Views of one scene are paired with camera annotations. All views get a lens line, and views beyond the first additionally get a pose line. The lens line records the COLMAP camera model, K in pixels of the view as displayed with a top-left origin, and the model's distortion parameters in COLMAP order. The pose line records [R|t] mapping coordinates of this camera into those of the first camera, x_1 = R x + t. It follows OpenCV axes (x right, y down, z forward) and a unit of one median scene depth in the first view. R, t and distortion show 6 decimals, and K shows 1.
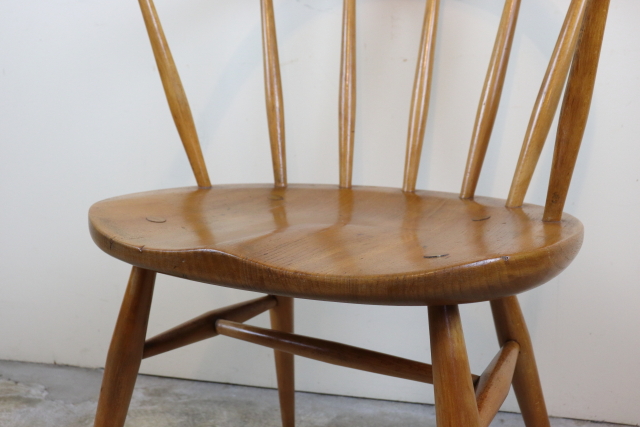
lens RADIAL K [[682.9, 0, 320.0], [0, 682.9, 213.5], [0, 0, 1]] dist [-0.107347, 0.244220]
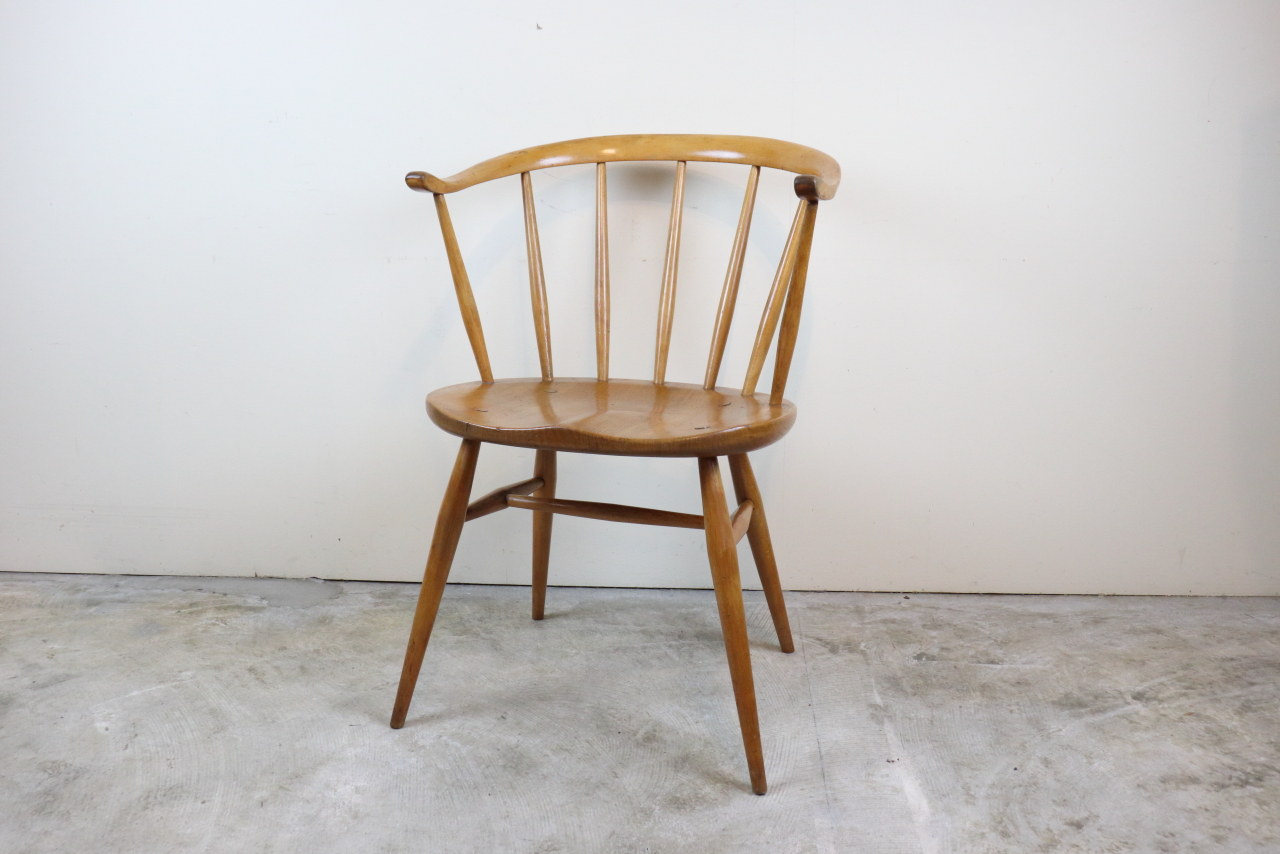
lens RADIAL K [[1185.4, 0, 640.0], [0, 1185.4, 427.0], [0, 0, 1]] dist [-0.099527, 0.078945]
pose [[0.977868, -0.020141, 0.208251, -0.393074], [0.017273, 0.999729, 0.015579, 0.012288], [-0.208508, -0.011637, 0.977951, -1.187330]]
